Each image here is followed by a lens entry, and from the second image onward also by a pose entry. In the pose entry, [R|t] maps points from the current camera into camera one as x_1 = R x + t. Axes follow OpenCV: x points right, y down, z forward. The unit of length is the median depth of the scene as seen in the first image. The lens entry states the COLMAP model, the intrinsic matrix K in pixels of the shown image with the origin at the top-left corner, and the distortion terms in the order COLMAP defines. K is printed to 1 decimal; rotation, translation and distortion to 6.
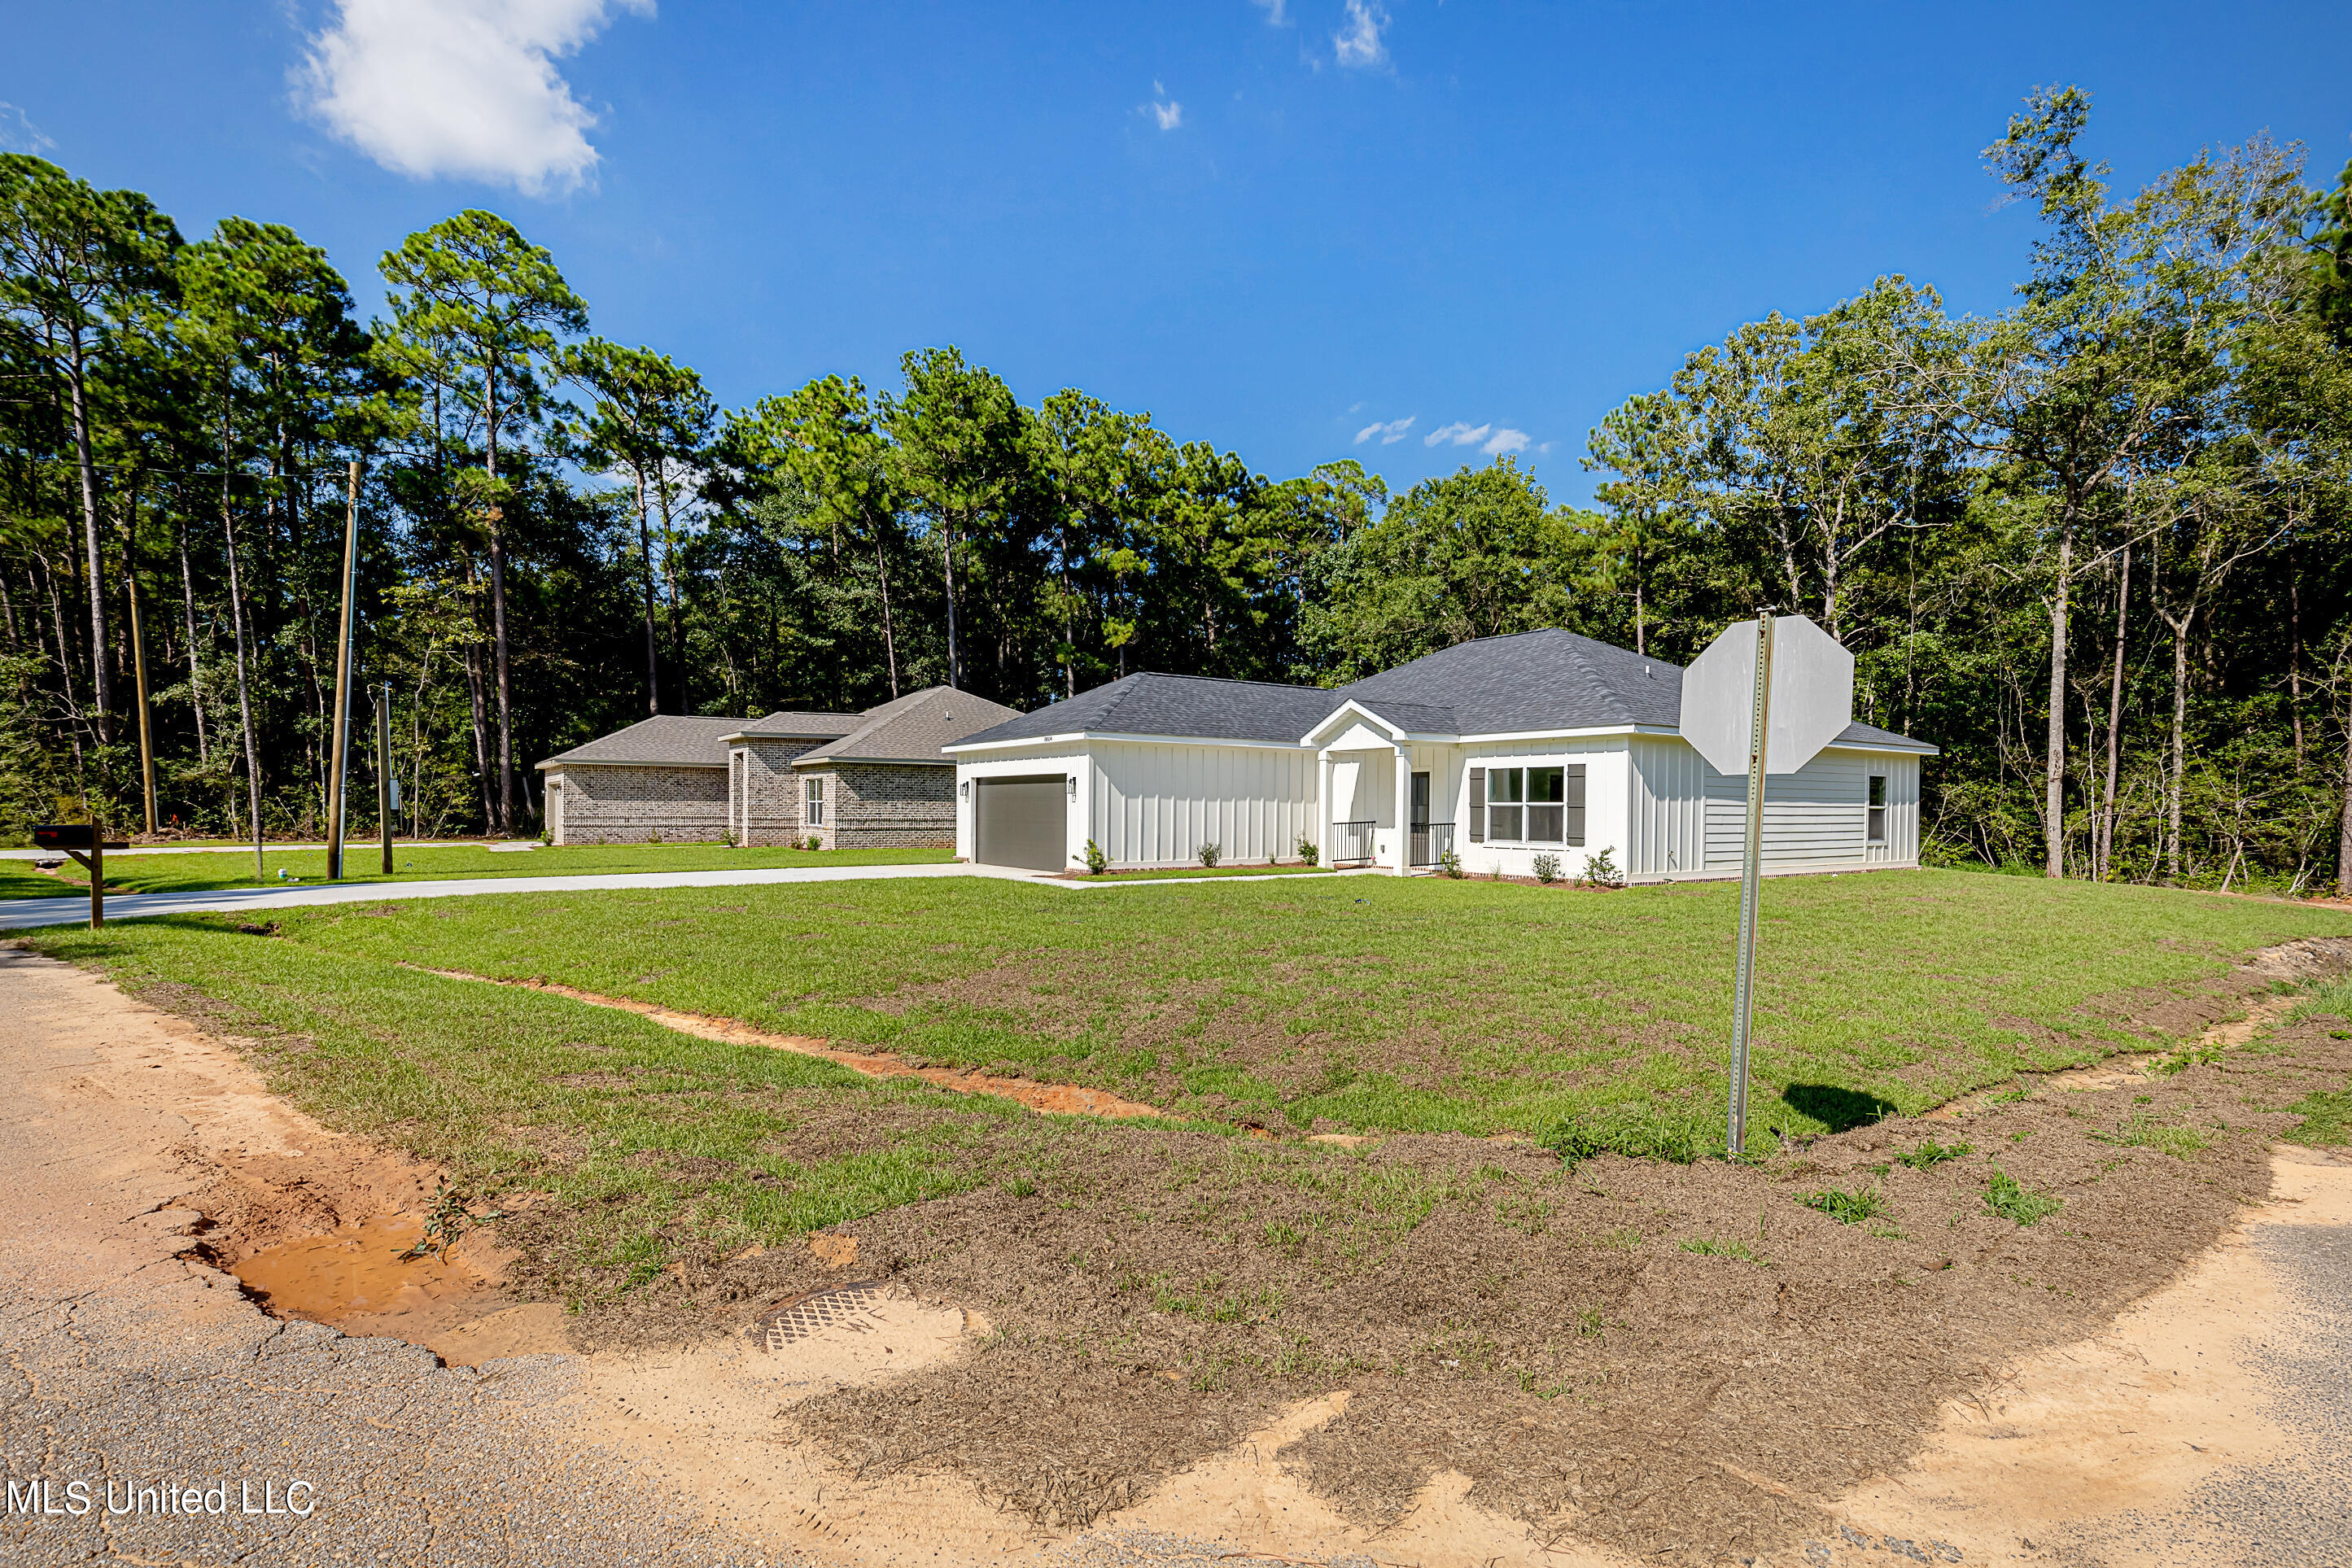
lens RADIAL K [[1074.6, 0, 1176.0], [0, 1074.6, 784.0], [0, 0, 1]] dist [0.000837, -0.000200]
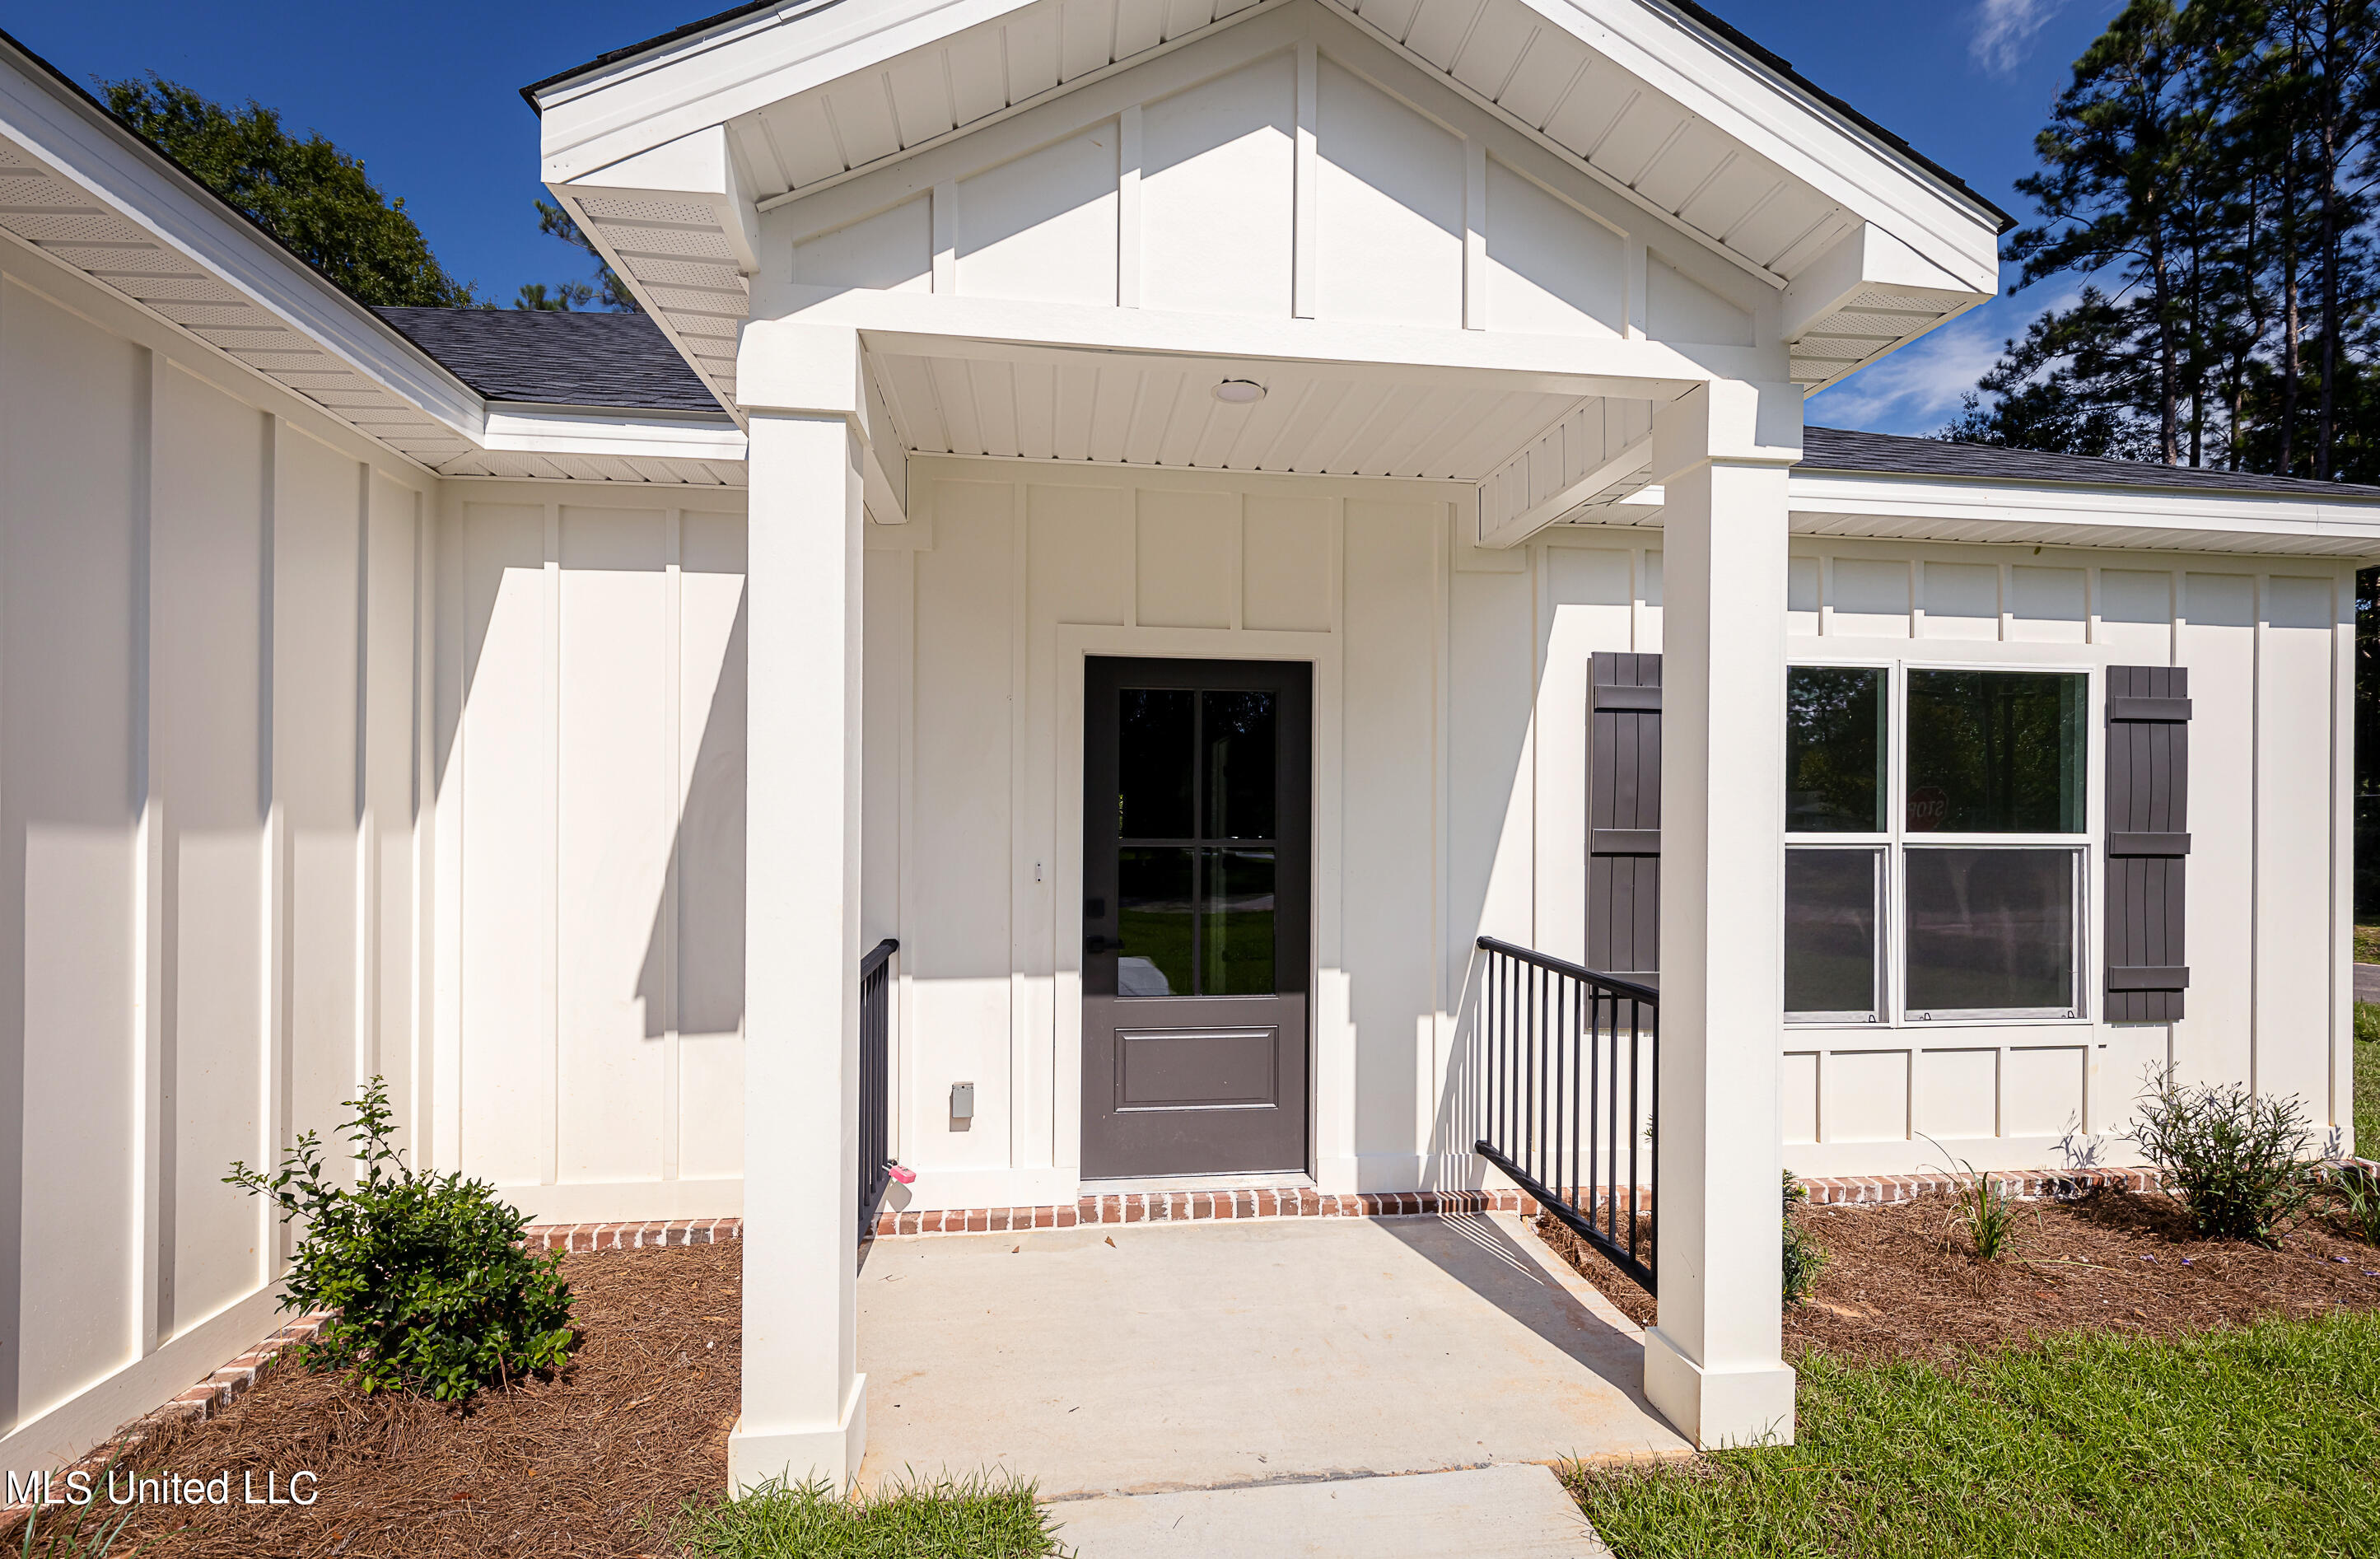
lens RADIAL K [[1082.1, 0, 1193.1], [0, 1082.1, 828.4], [0, 0, 1]] dist [0.004473, 0.000256]
pose [[0.462348, -0.005219, 0.886683, 0.068610], [-0.022020, 0.999607, 0.017365, 0.015160], [-0.886425, -0.027553, 0.462051, 1.000300]]
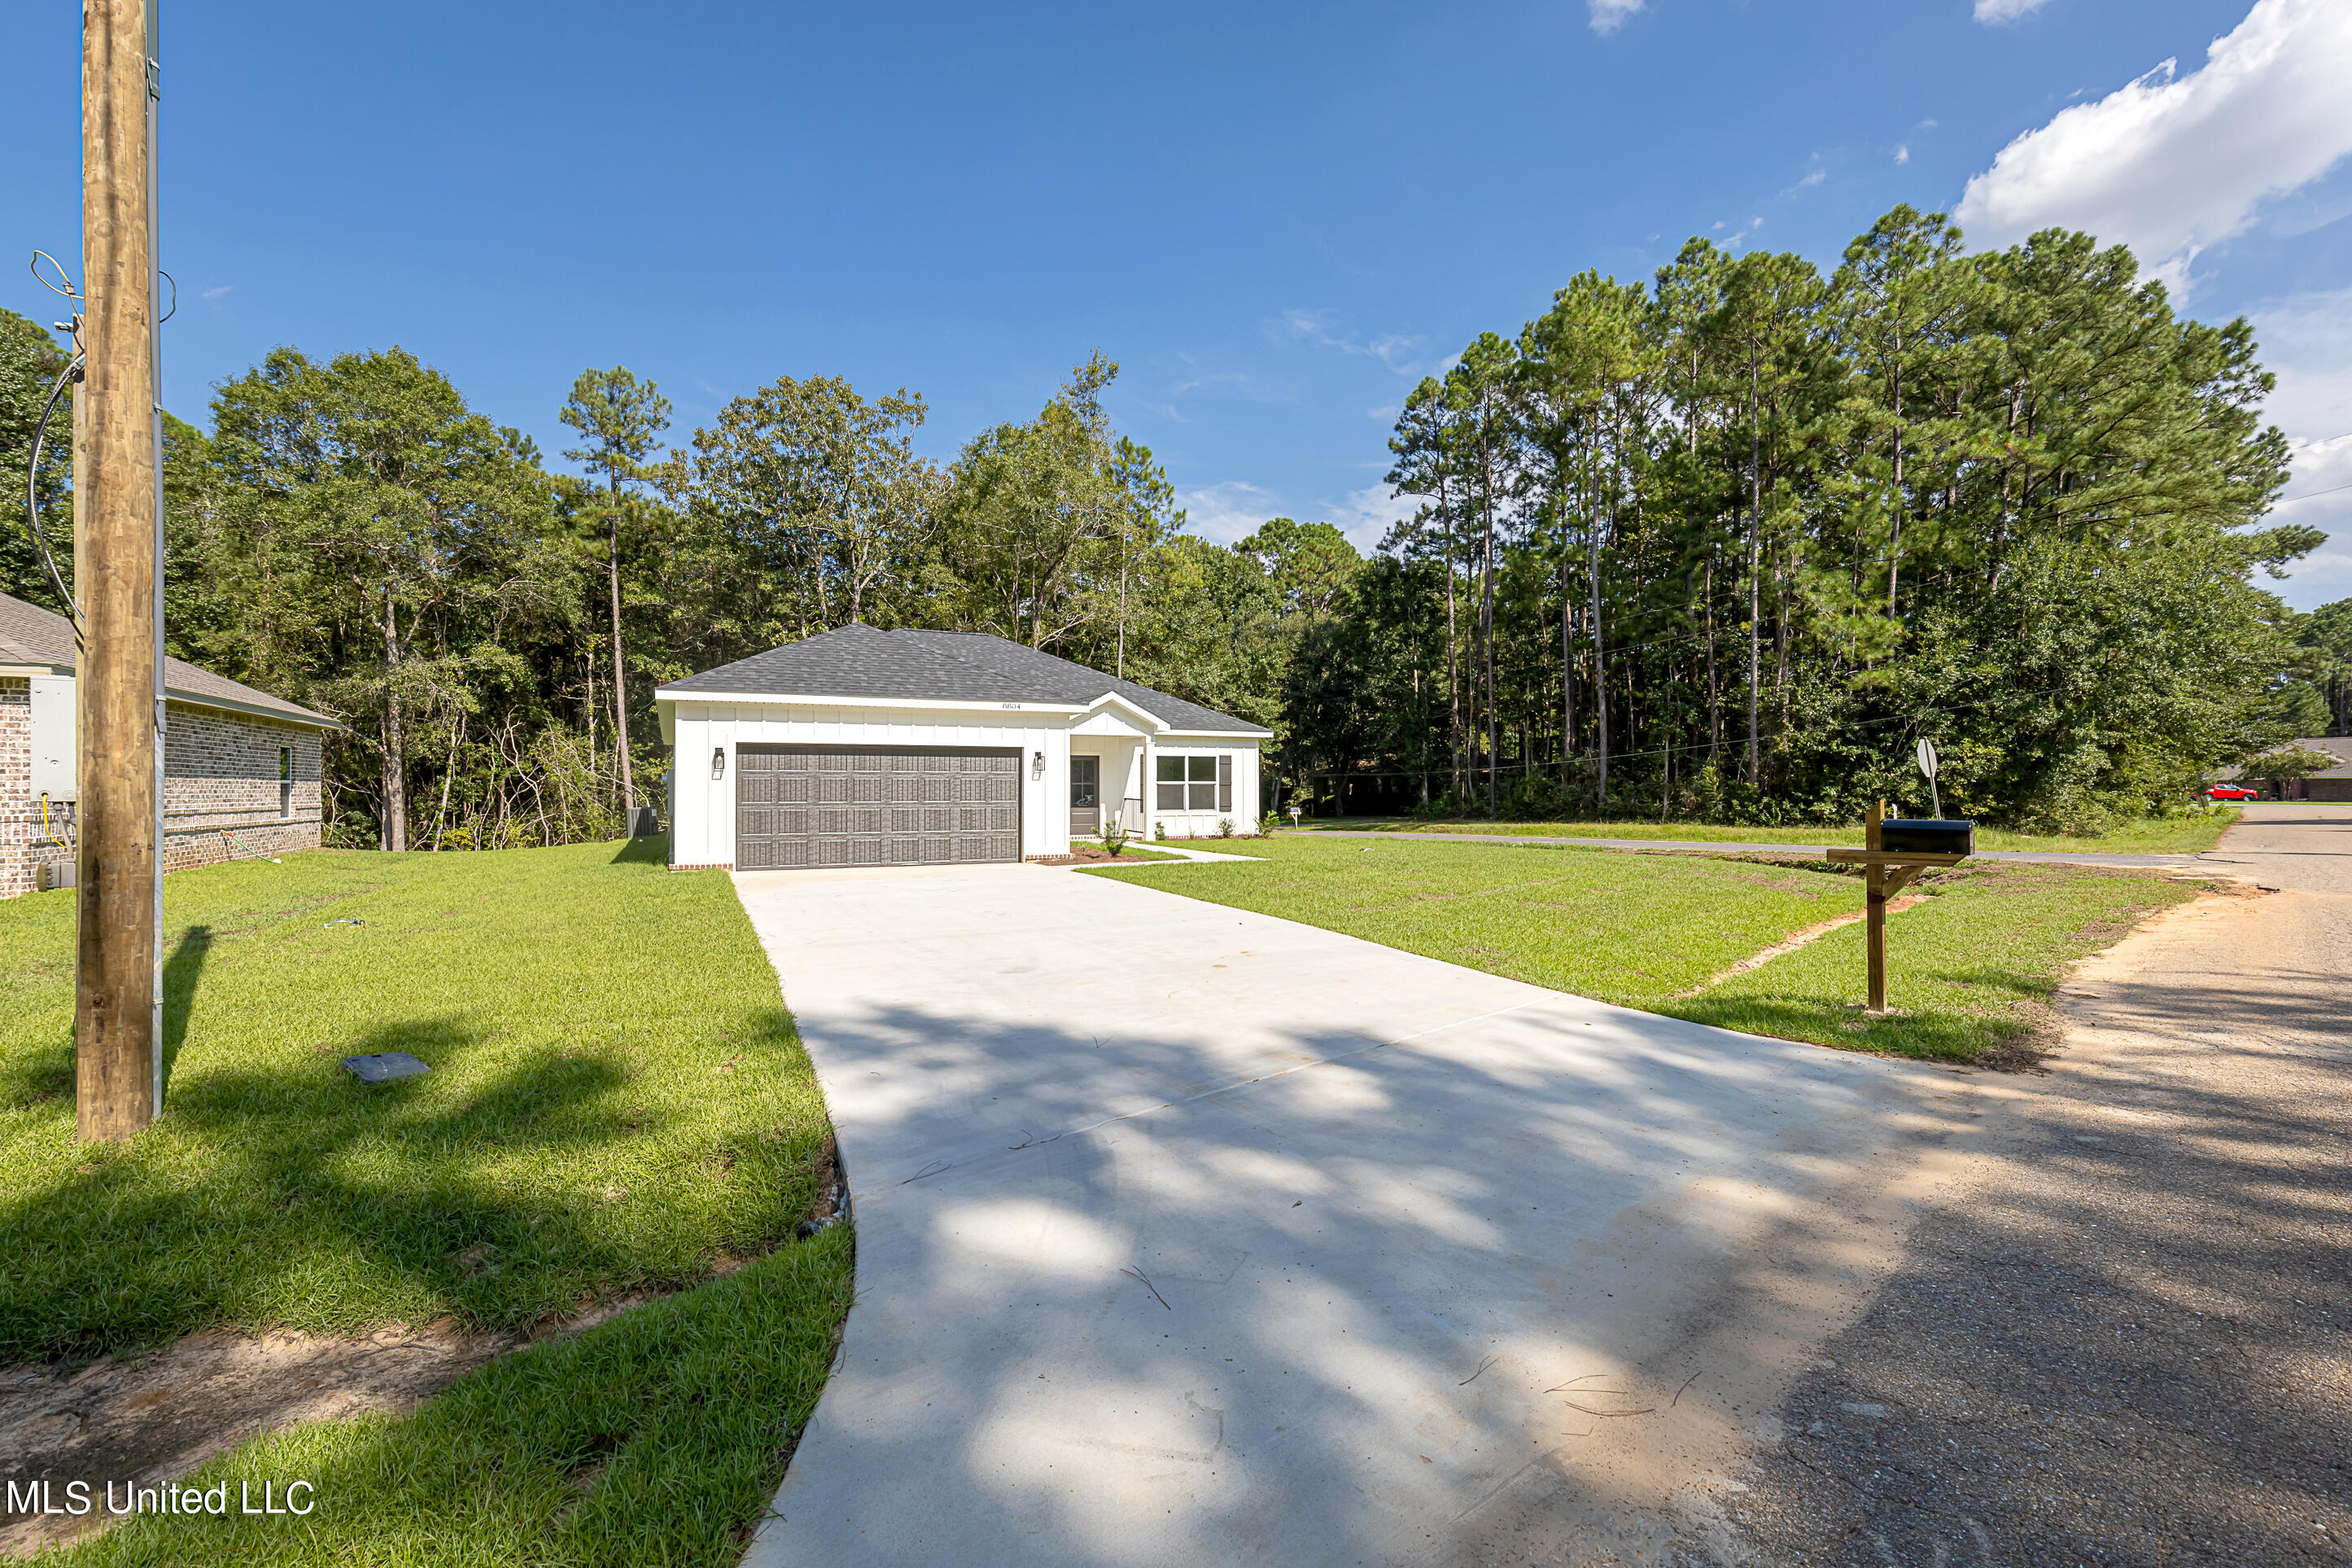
lens RADIAL K [[1074.6, 0, 1176.0], [0, 1074.6, 784.0], [0, 0, 1]] dist [0.000837, -0.000200]
pose [[0.165170, 0.000297, 0.986265, -0.995257], [-0.018589, 0.999823, 0.002812, 0.016012], [-0.986090, -0.018798, 0.165147, 0.770724]]
